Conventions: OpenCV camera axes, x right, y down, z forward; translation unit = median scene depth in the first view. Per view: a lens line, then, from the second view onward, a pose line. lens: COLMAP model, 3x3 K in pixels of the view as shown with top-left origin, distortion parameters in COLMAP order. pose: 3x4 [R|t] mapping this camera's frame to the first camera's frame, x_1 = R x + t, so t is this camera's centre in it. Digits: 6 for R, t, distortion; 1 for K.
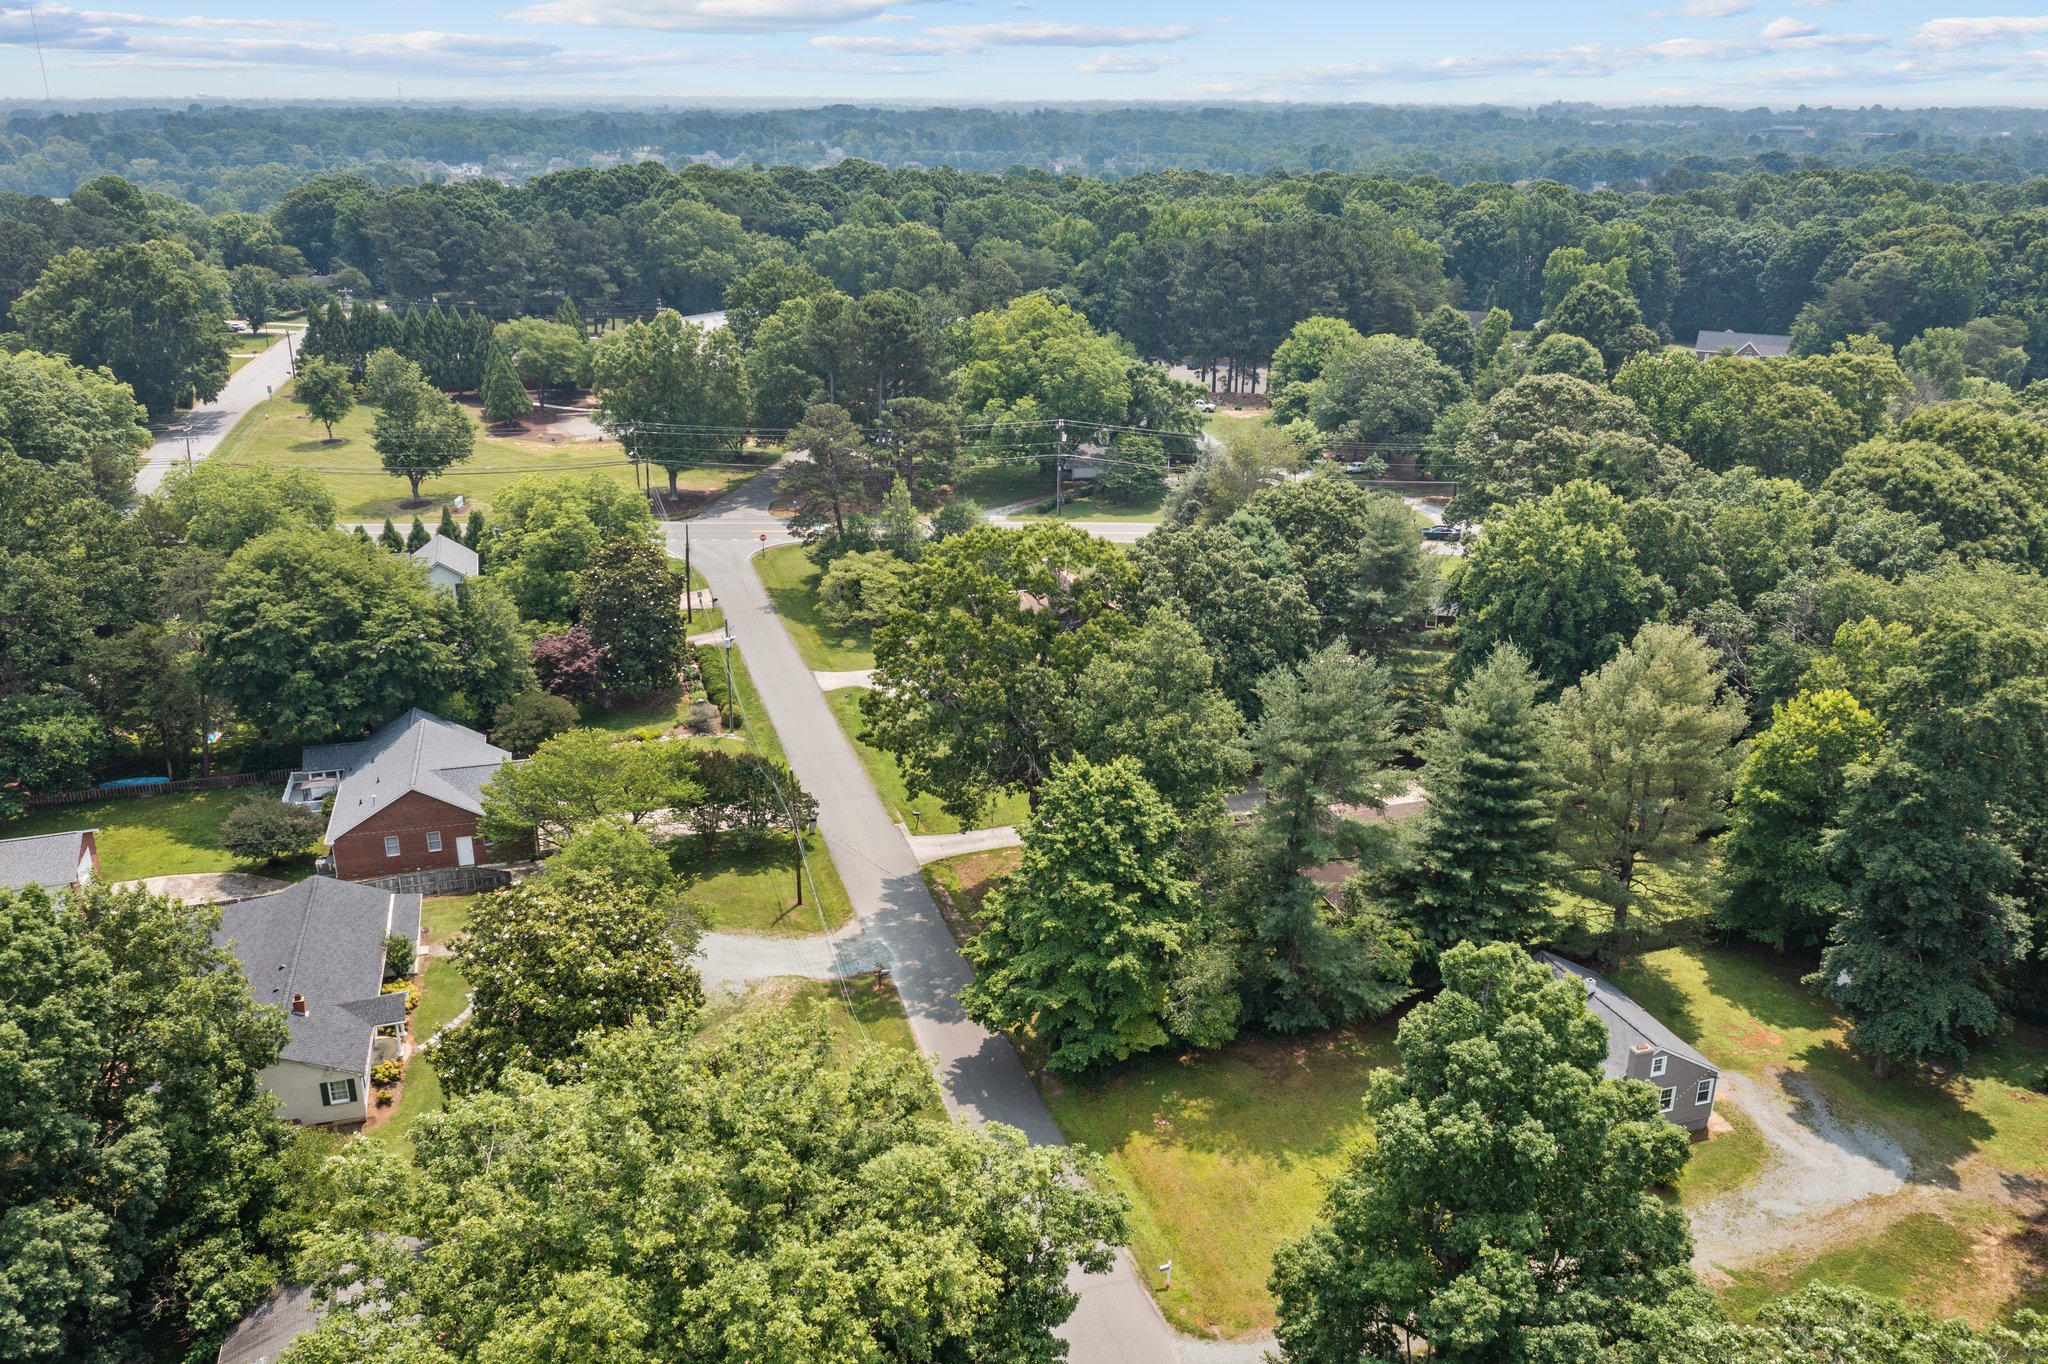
lens RADIAL K [[1628.6, 0, 1032.1], [0, 1628.6, 670.1], [0, 0, 1]] dist [-0.020370, 0.014920]
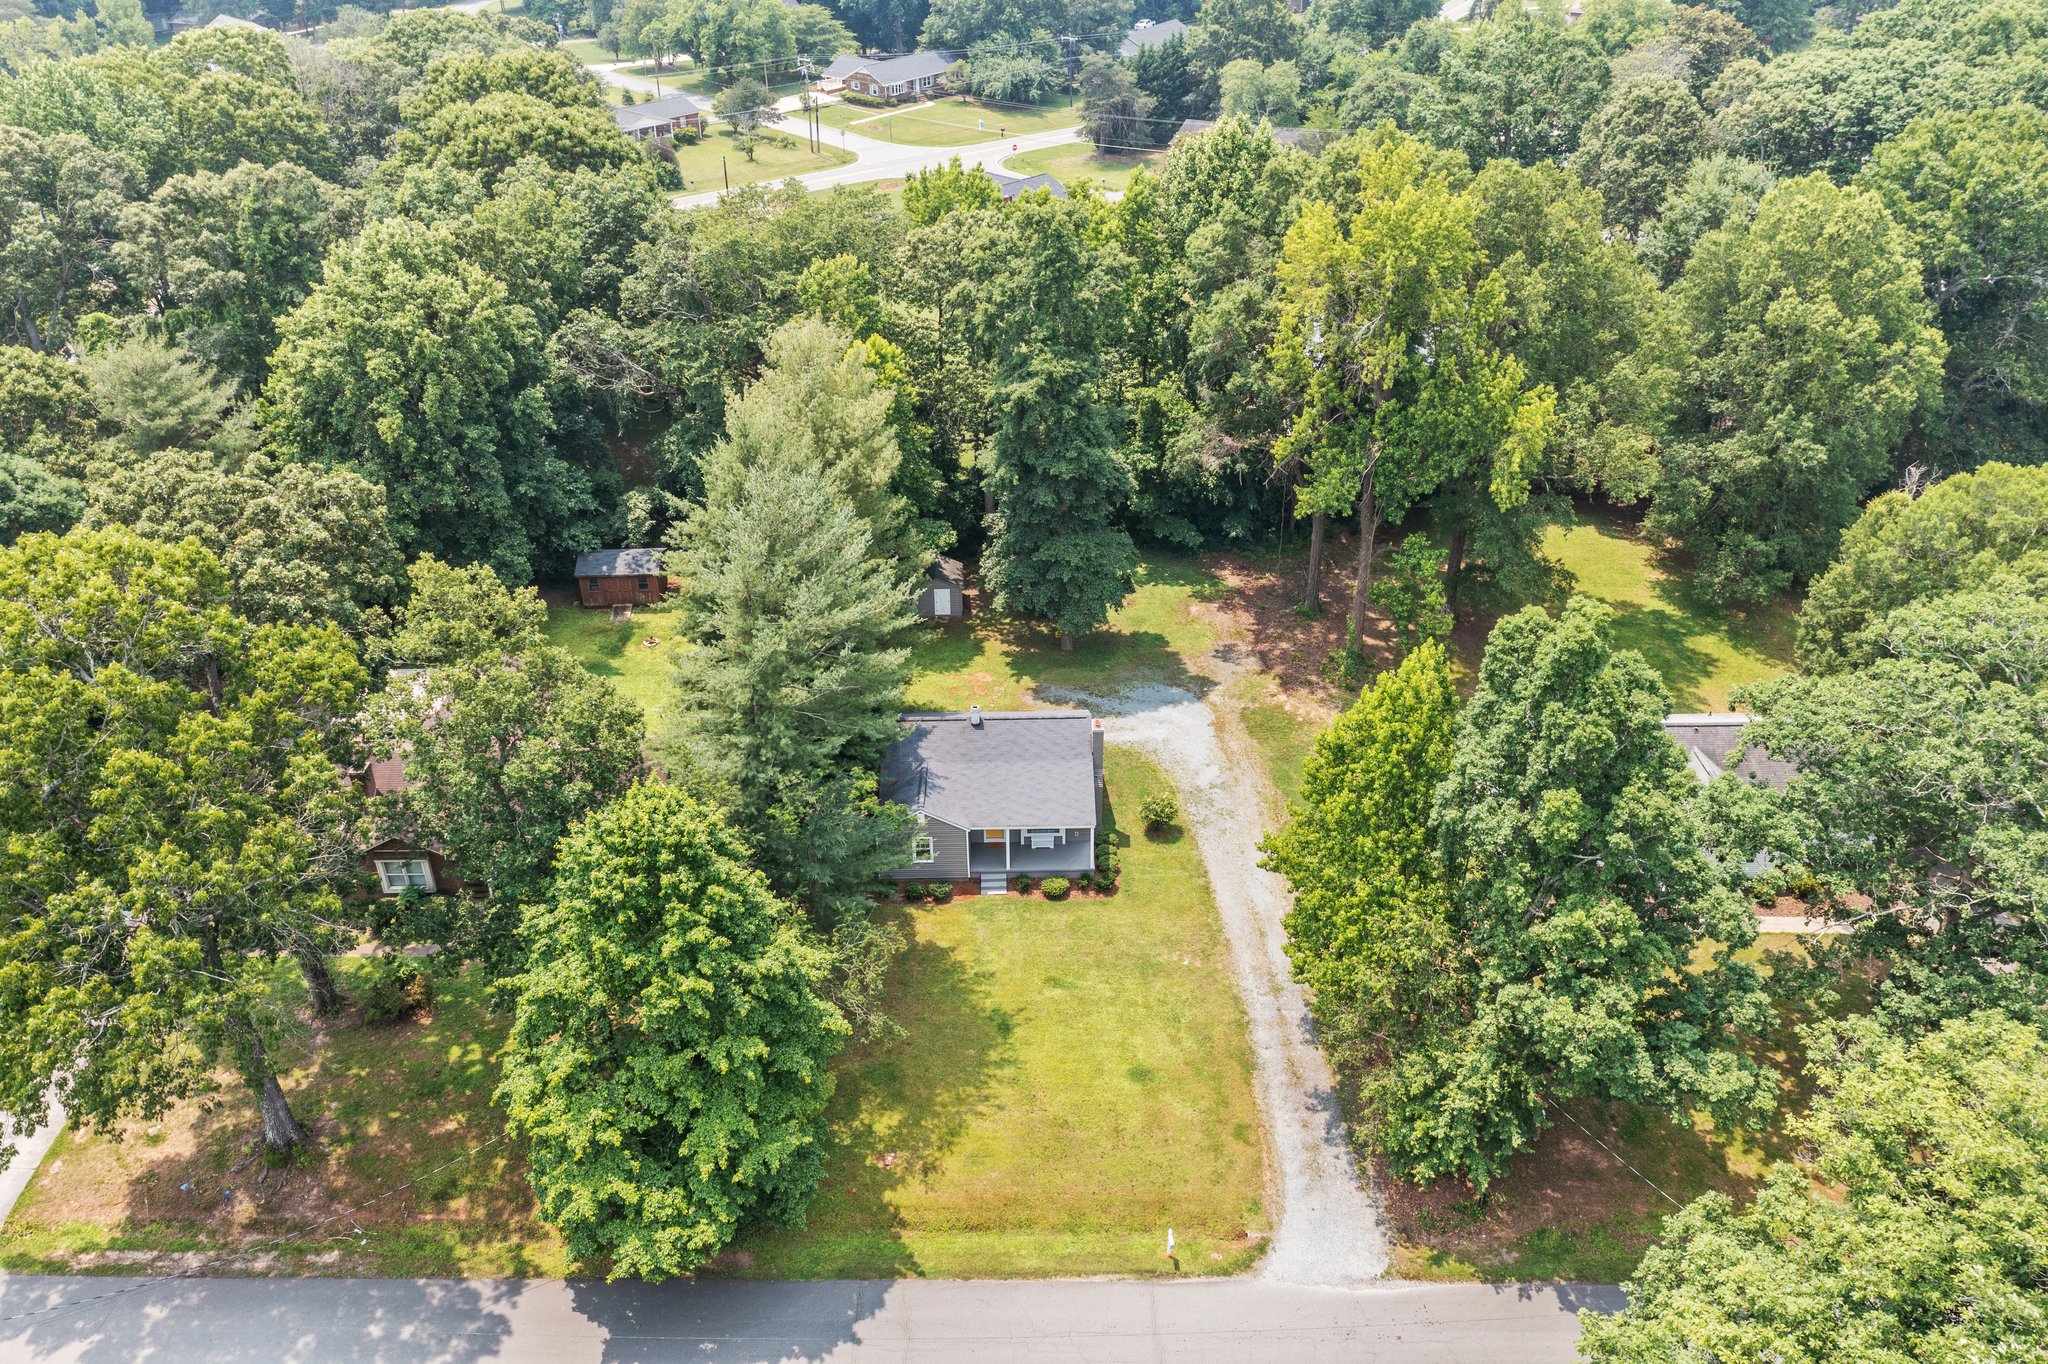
lens RADIAL K [[1614.5, 0, 1037.7], [0, 1614.5, 668.1], [0, 0, 1]] dist [0.002899, -0.008932]
pose [[0.296899, -0.491865, 0.818486, -0.343066], [0.327745, 0.857557, 0.396458, -0.159914], [-0.896903, 0.150547, 0.415814, 0.525215]]
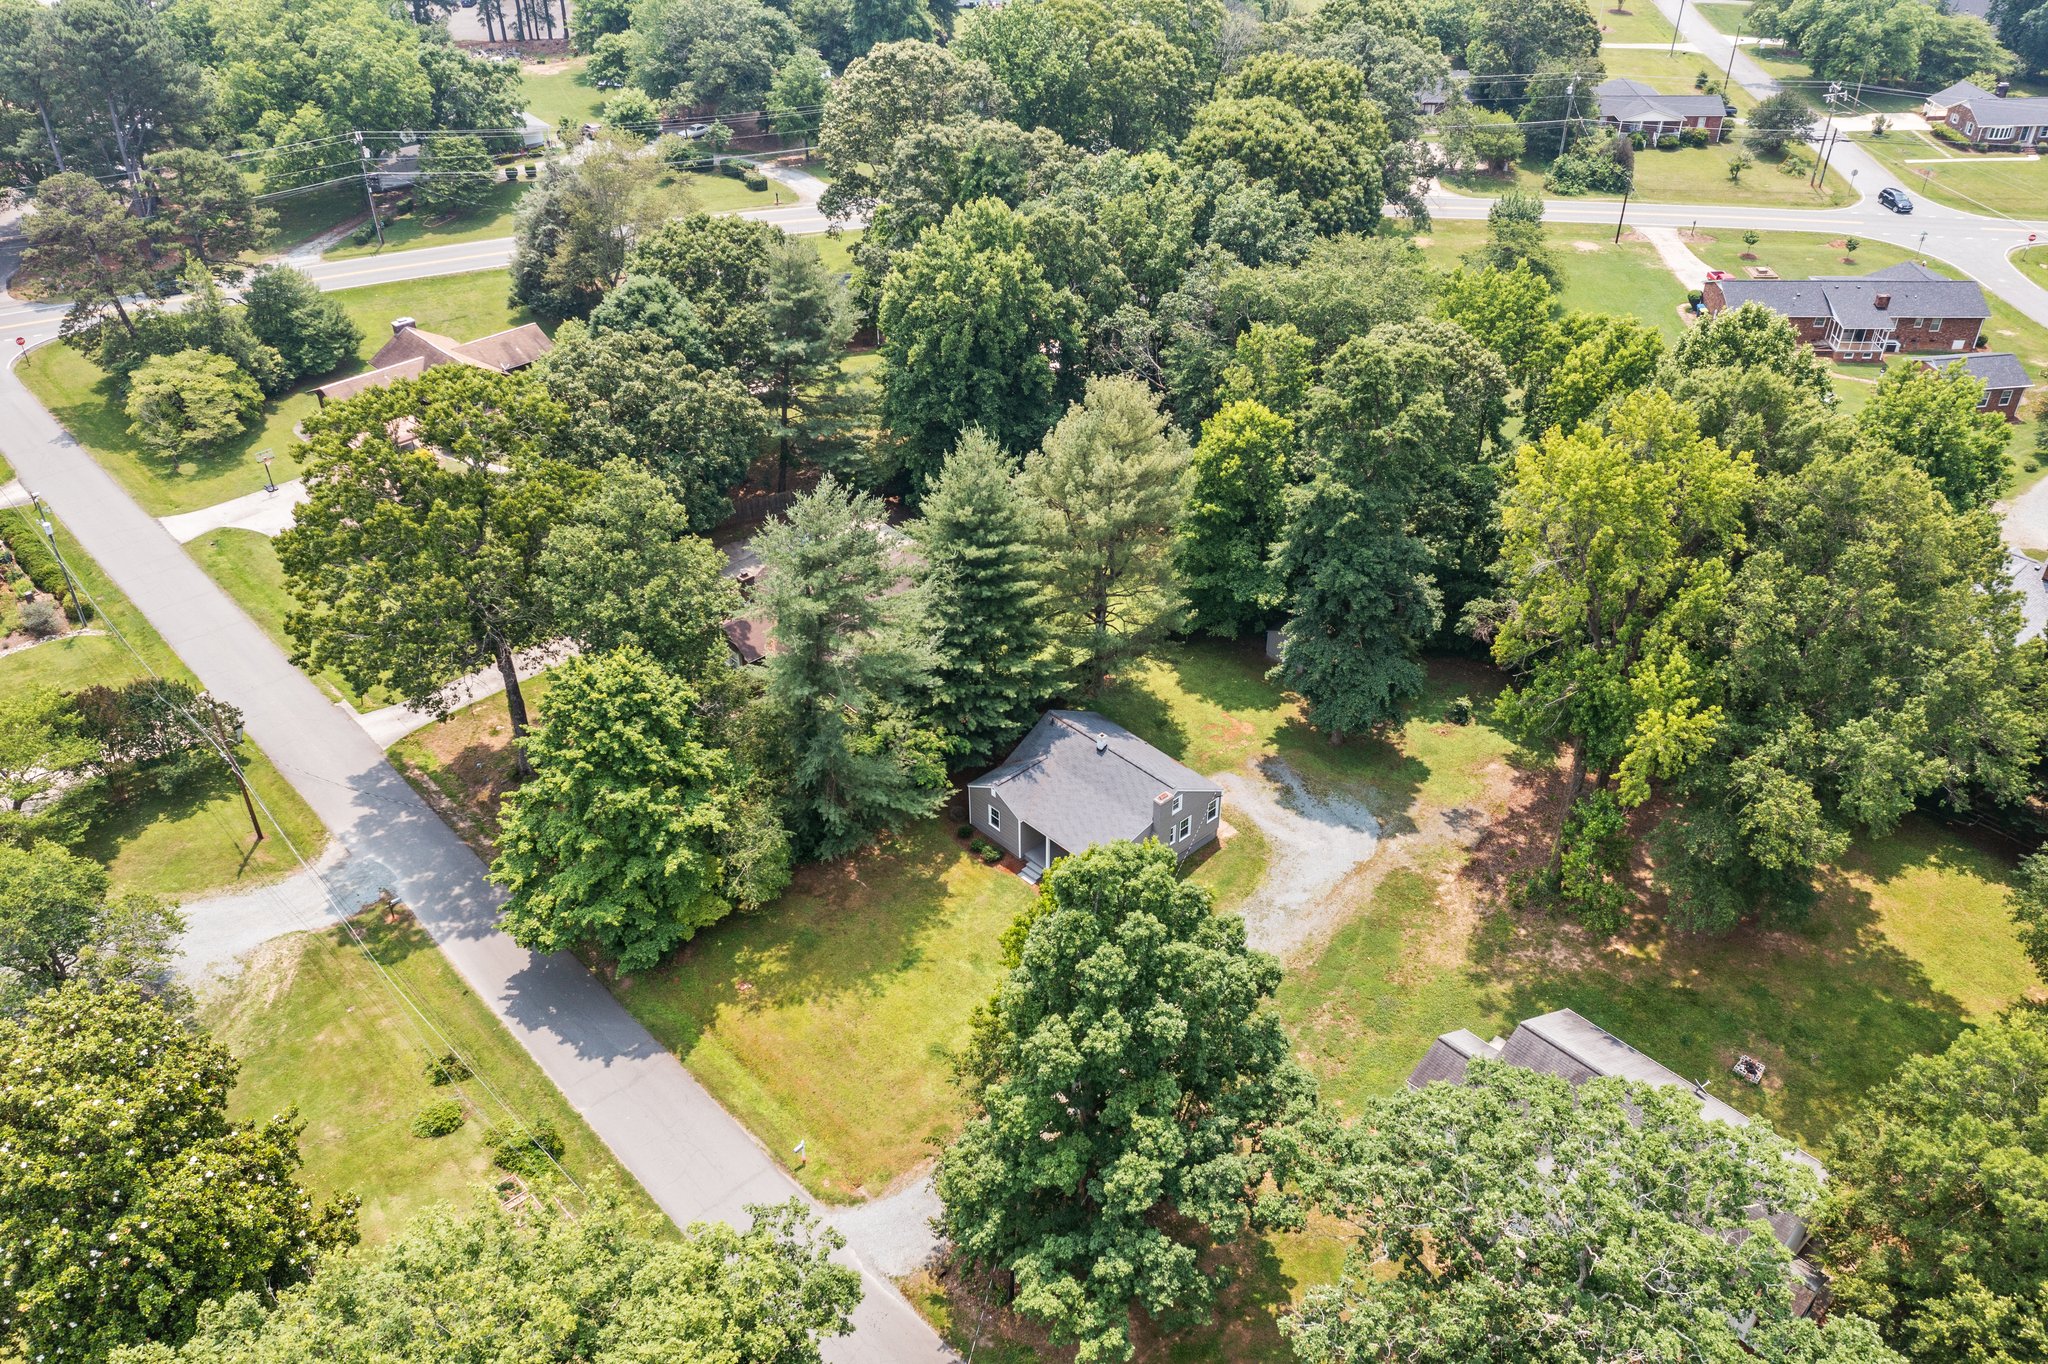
lens RADIAL K [[1614.5, 0, 1037.7], [0, 1614.5, 668.1], [0, 0, 1]] dist [0.002899, -0.008932]
pose [[0.904103, -0.247396, 0.348416, -0.047600], [0.149986, 0.947208, 0.283376, -0.141855], [-0.400128, -0.203944, 0.893479, 0.069144]]
